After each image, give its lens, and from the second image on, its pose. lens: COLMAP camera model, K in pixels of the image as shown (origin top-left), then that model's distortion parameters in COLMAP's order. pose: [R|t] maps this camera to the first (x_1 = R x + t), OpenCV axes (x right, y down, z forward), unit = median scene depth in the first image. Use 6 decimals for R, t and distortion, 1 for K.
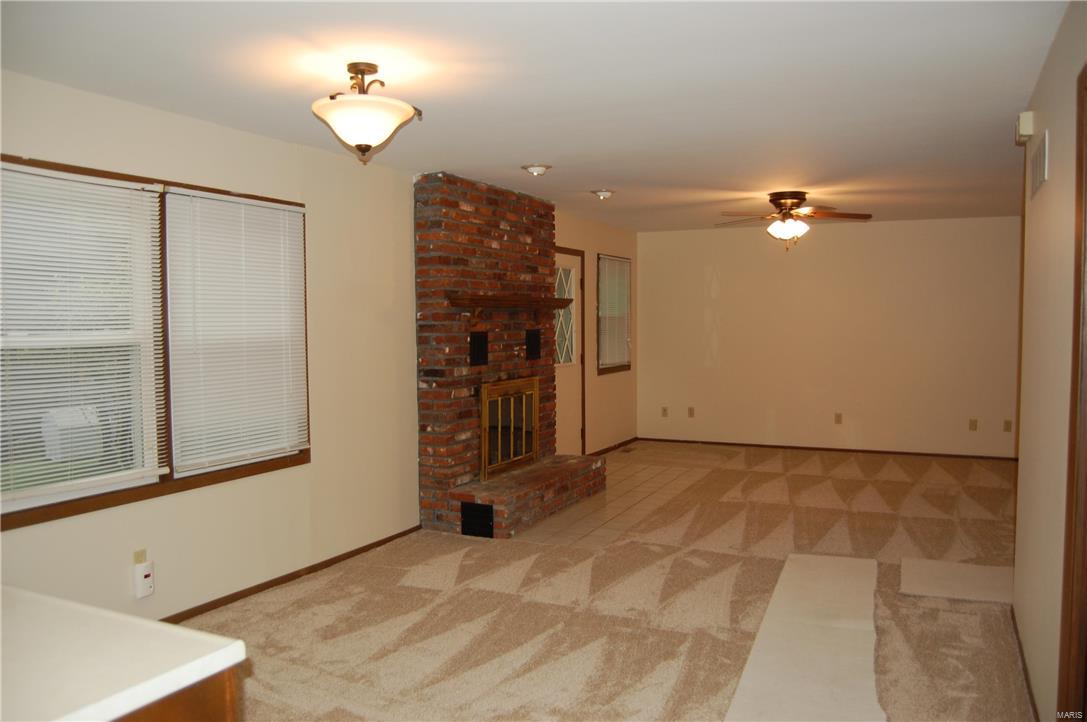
lens RADIAL K [[840.4, 0, 547.7], [0, 840.4, 358.2], [0, 0, 1]] dist [-0.091985, 0.023864]
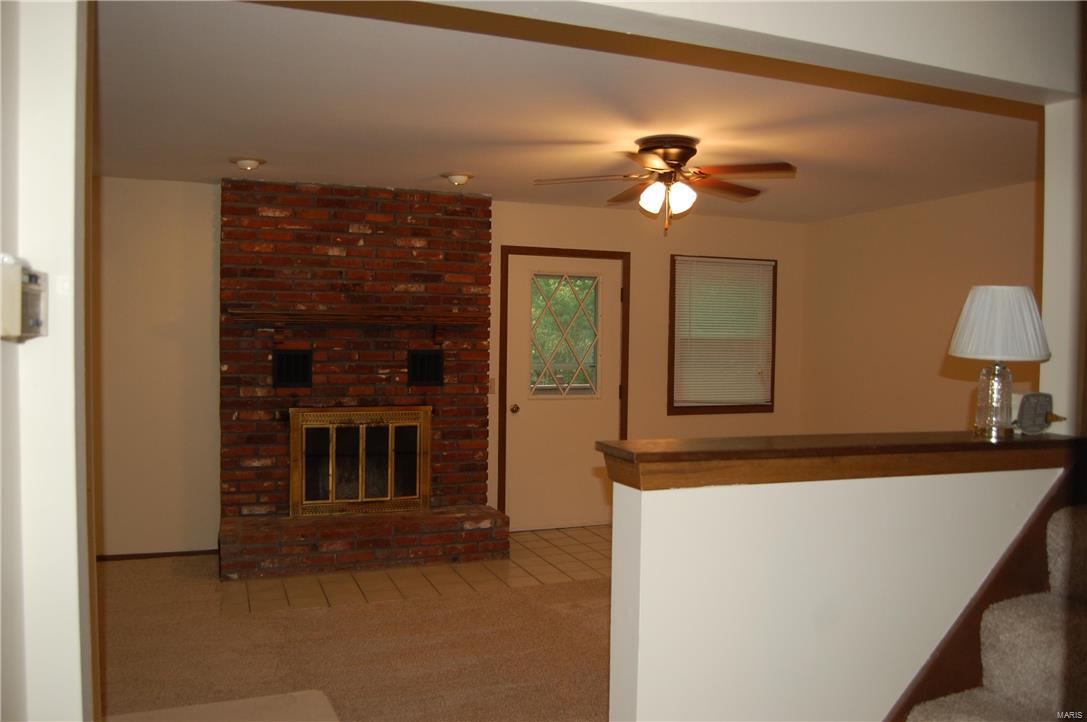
lens RADIAL K [[840.4, 0, 544.2], [0, 840.4, 365.3], [0, 0, 1]] dist [-0.091985, 0.023864]
pose [[0.724274, 0.027588, -0.688961, 0.710493], [-0.044857, 0.998968, -0.007155, -0.020091], [0.688052, 0.036086, 0.724763, 0.527794]]
